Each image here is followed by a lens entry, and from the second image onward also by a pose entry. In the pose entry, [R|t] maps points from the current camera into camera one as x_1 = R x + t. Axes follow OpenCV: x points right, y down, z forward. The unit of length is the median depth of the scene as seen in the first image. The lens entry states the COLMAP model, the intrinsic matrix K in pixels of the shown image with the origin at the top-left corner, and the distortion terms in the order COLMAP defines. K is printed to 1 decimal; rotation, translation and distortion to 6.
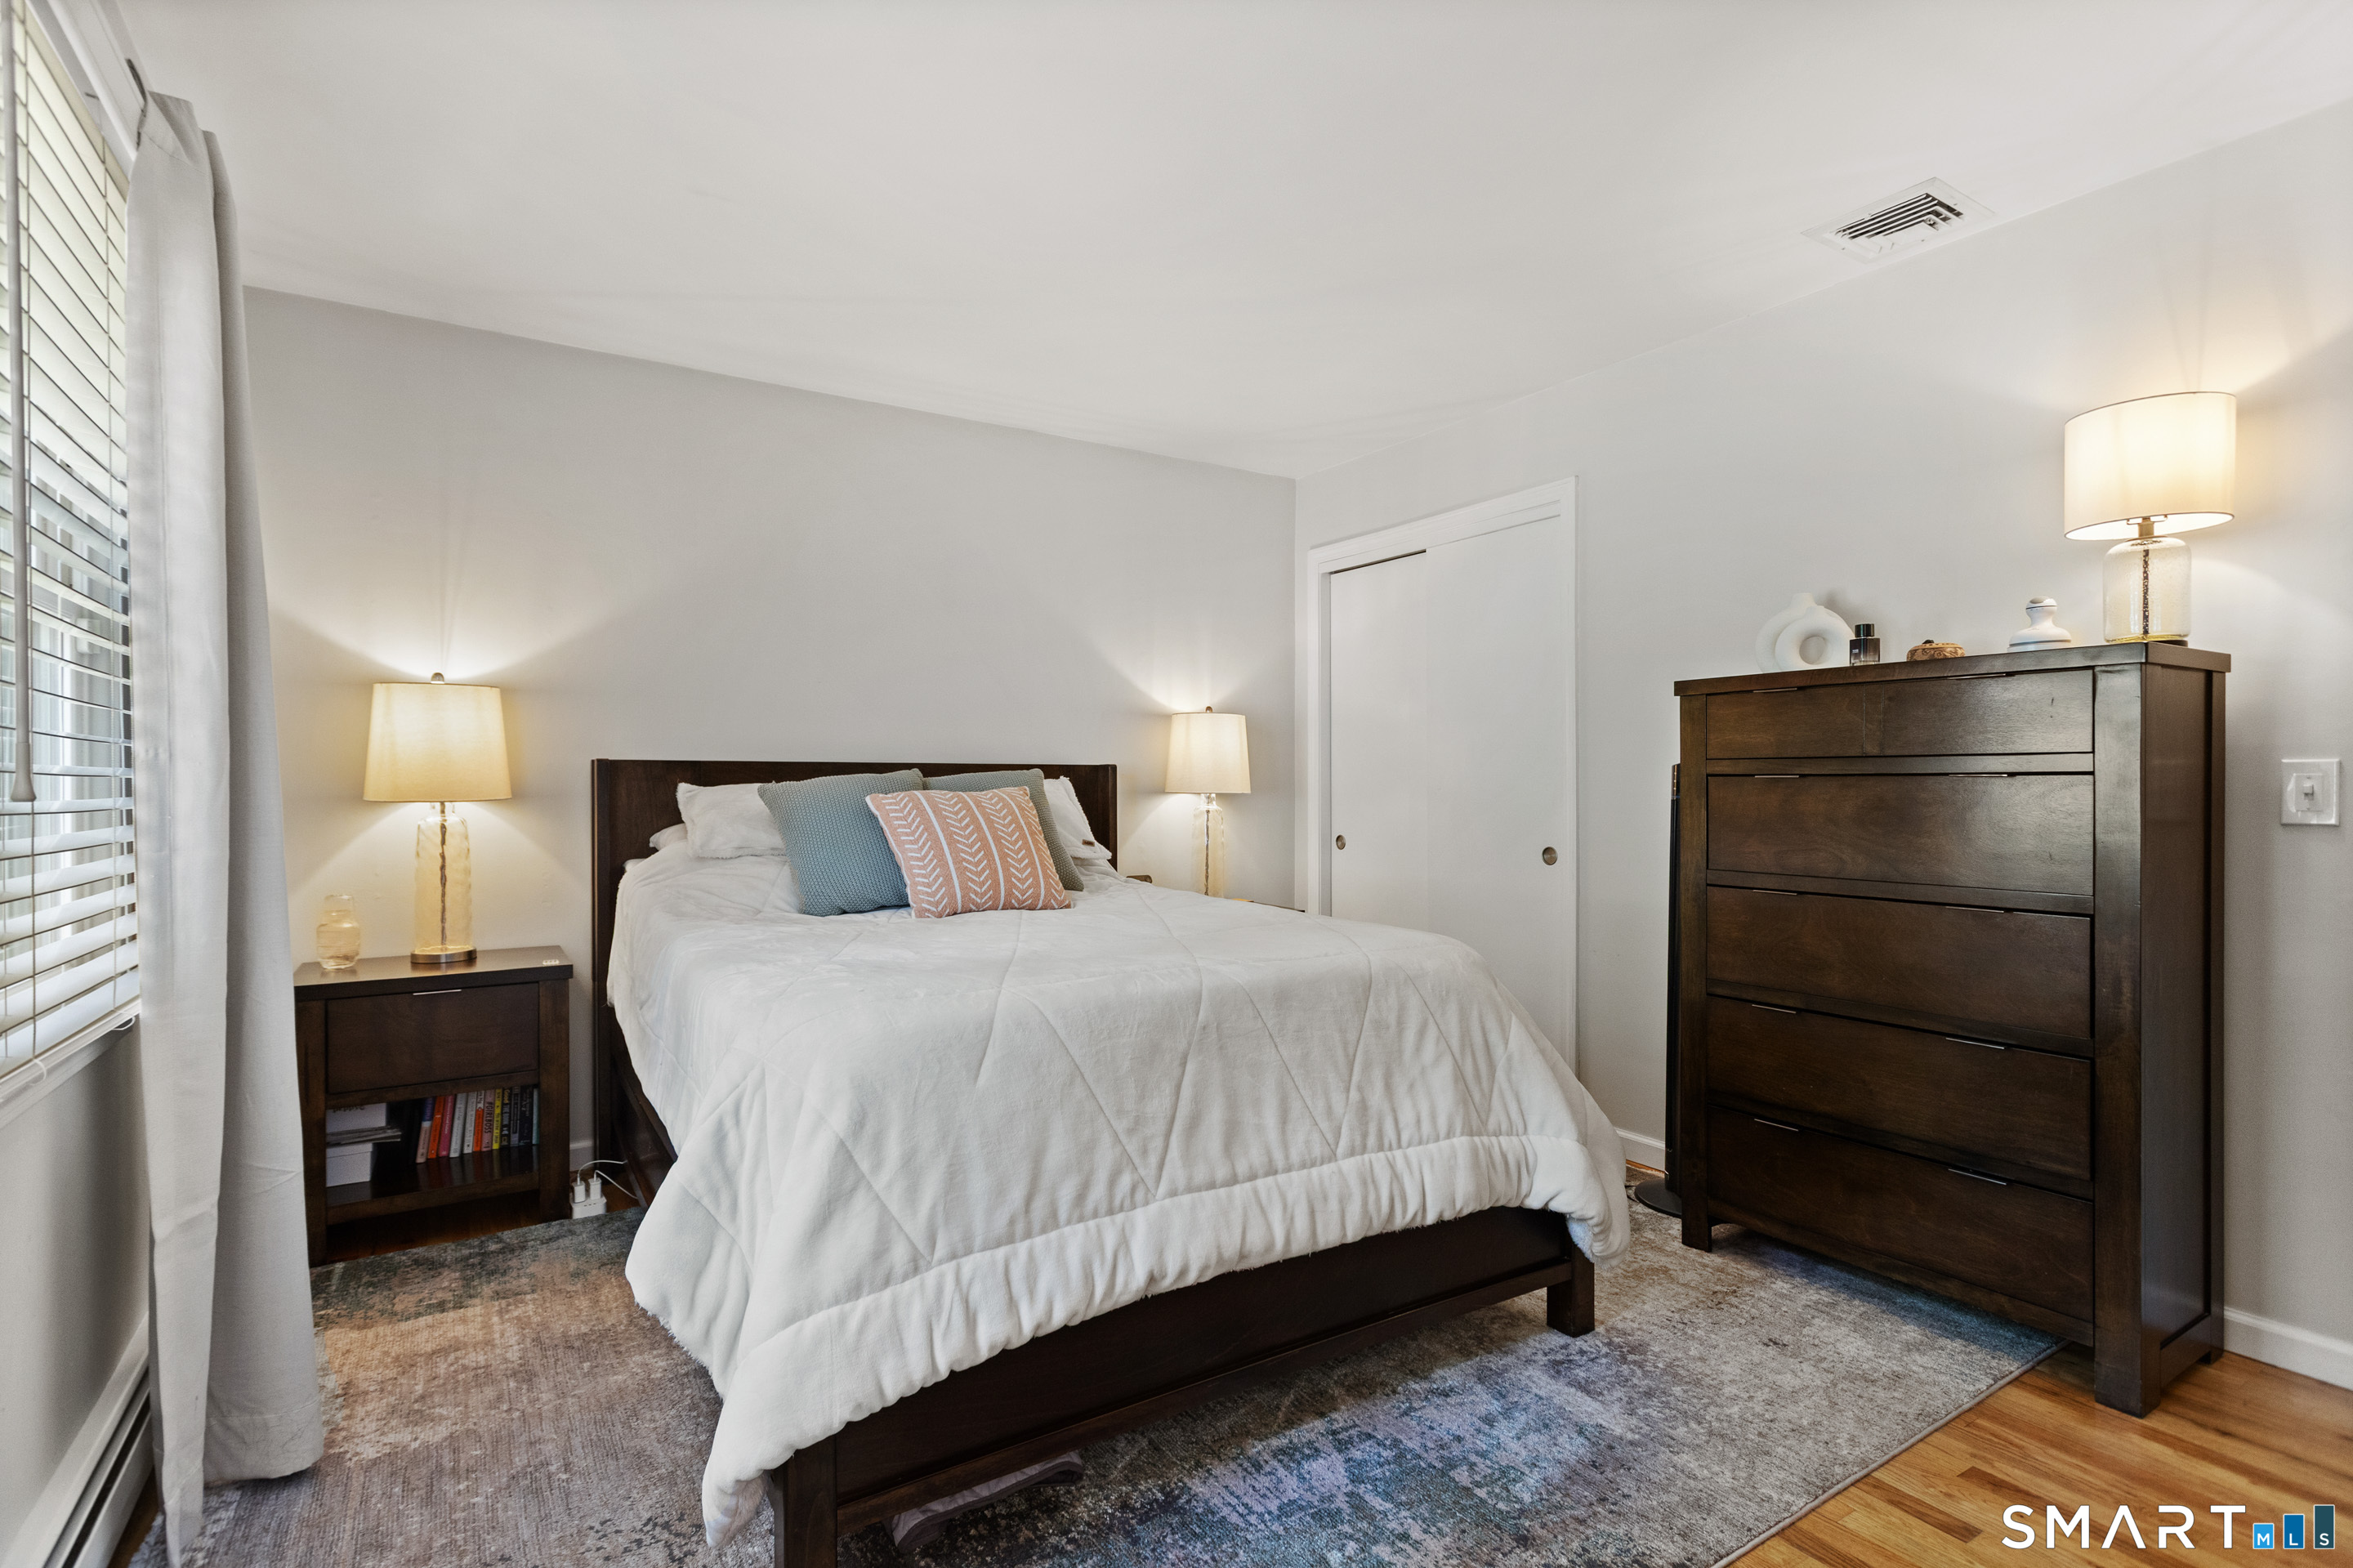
lens RADIAL K [[1116.2, 0, 1171.4], [0, 1116.2, 783.4], [0, 0, 1]] dist [0.001166, 0.000892]
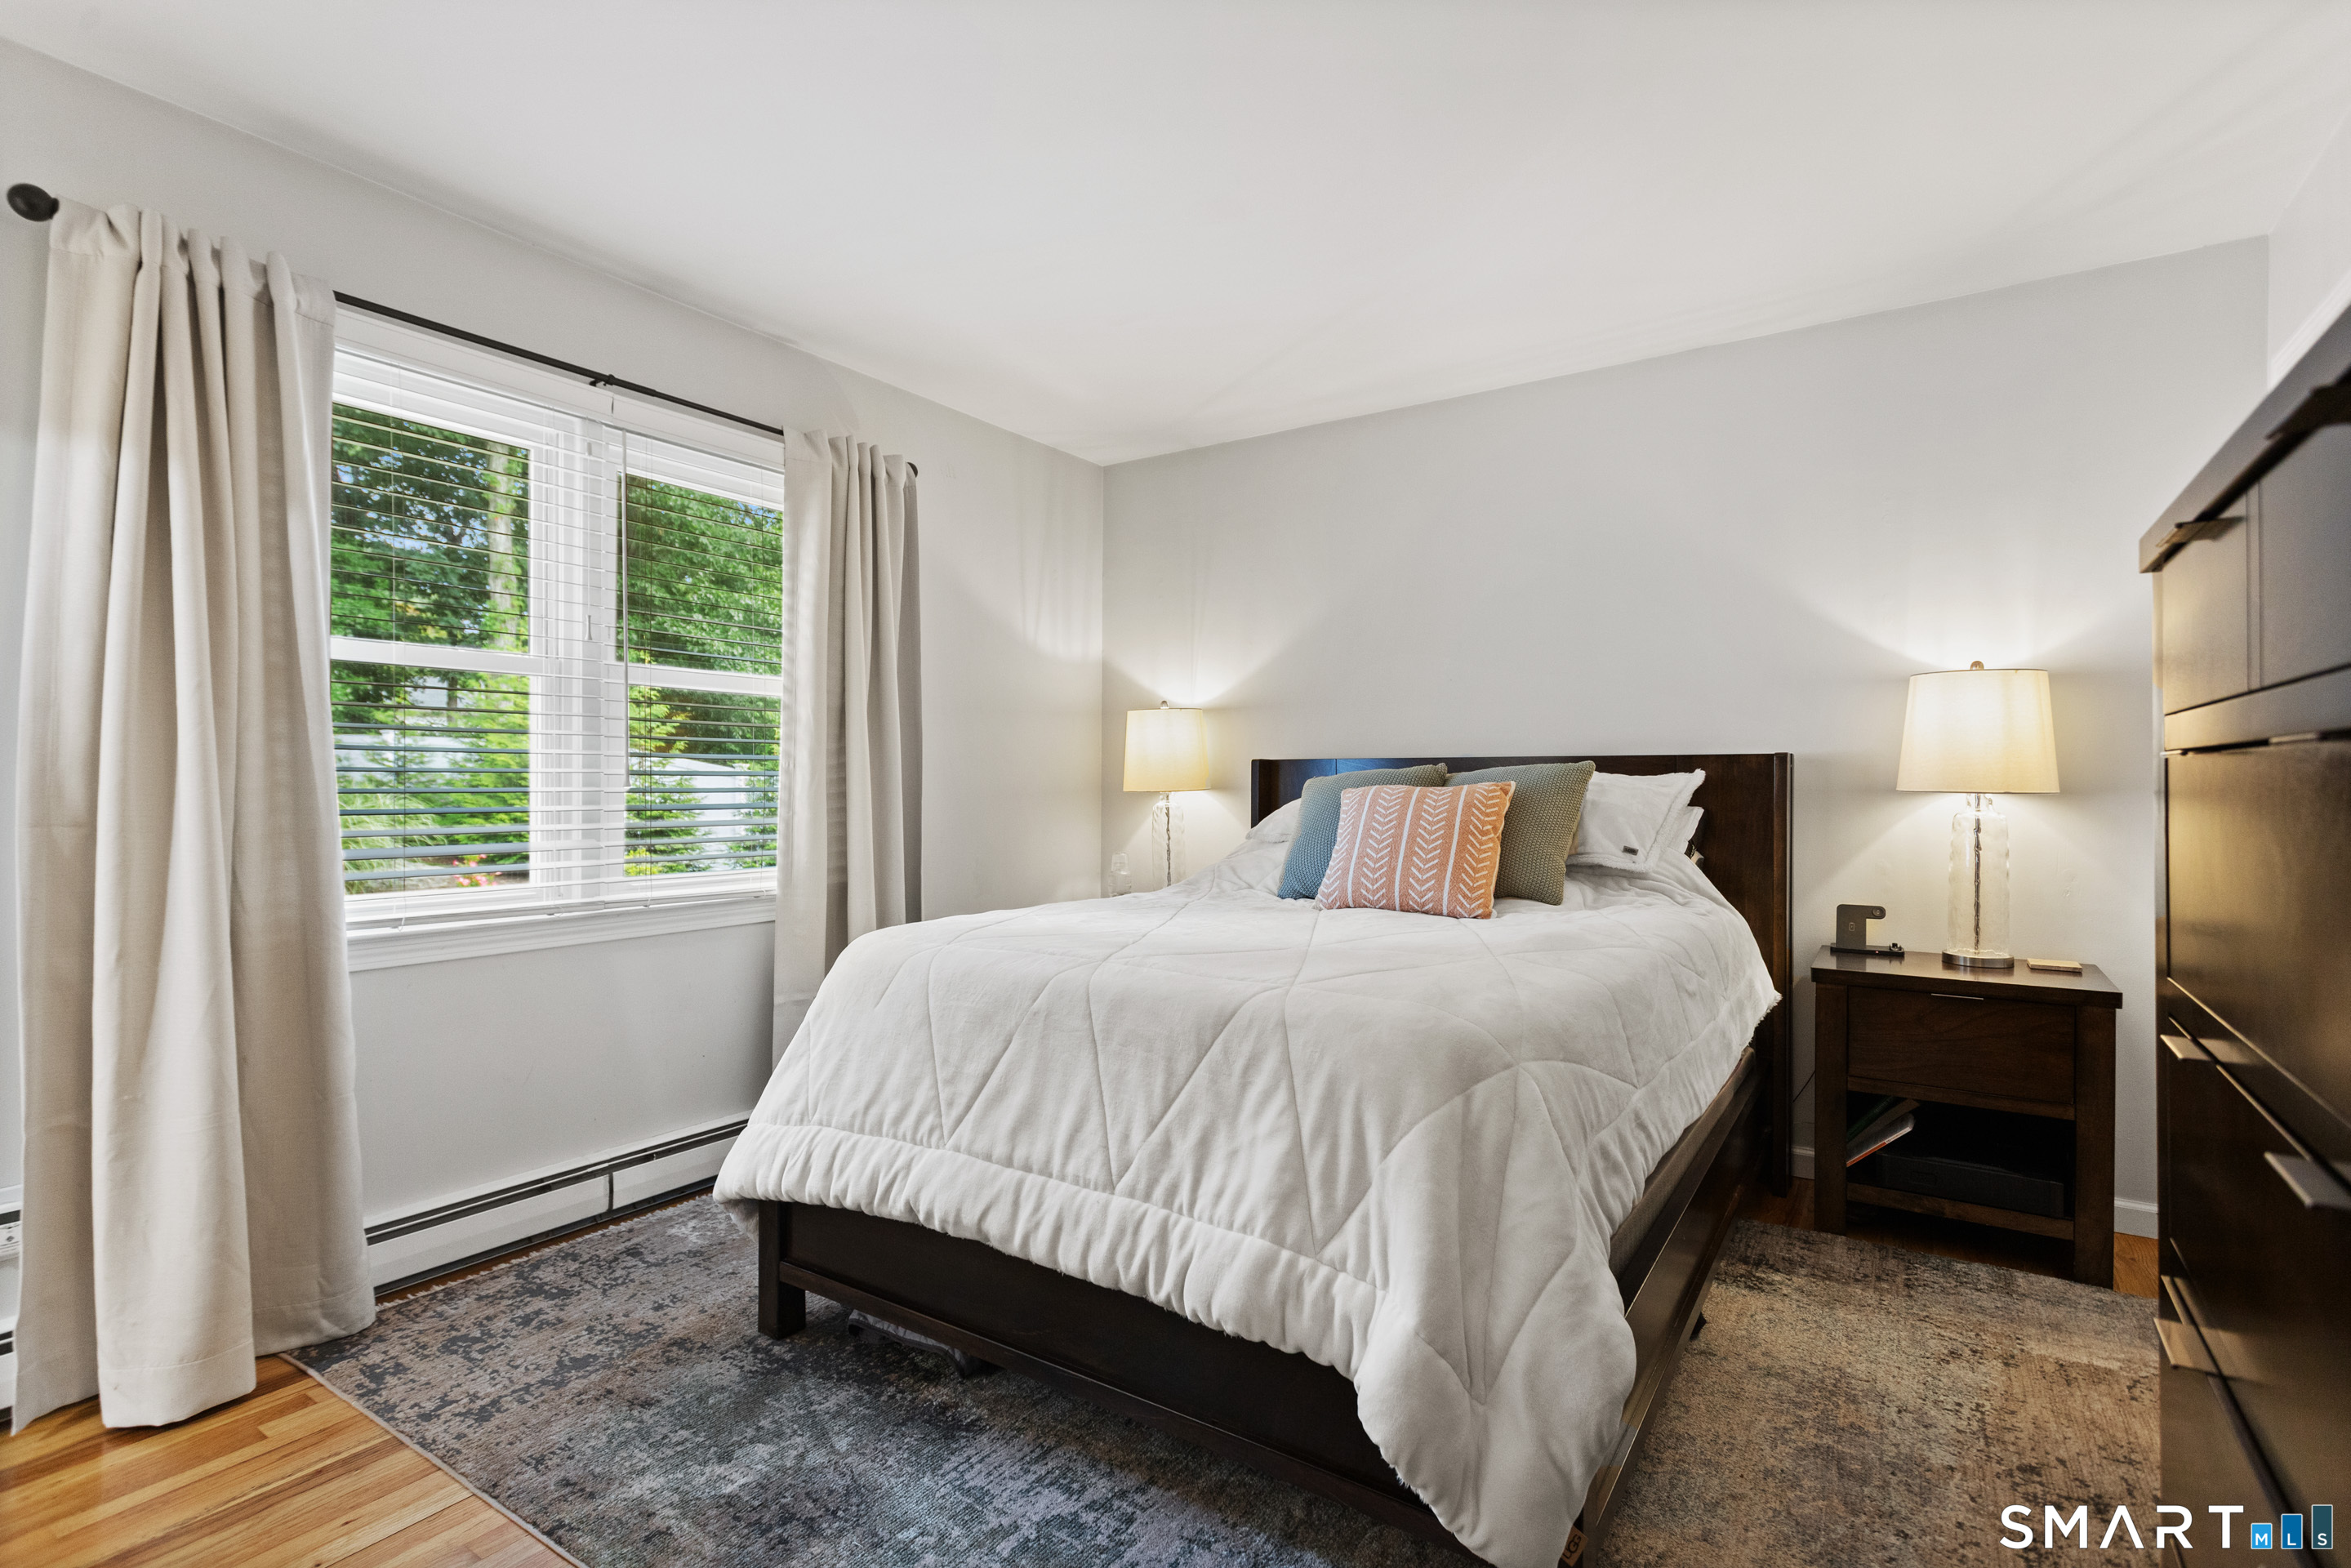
lens RADIAL K [[1115.3, 0, 1170.4], [0, 1115.3, 783.4], [0, 0, 1]] dist [0.001166, 0.000892]
pose [[0.402710, 0.000107, -0.915328, 0.987766], [0.001219, 0.999999, 0.000653, 0.005902], [0.915327, -0.001379, 0.402709, 0.677987]]
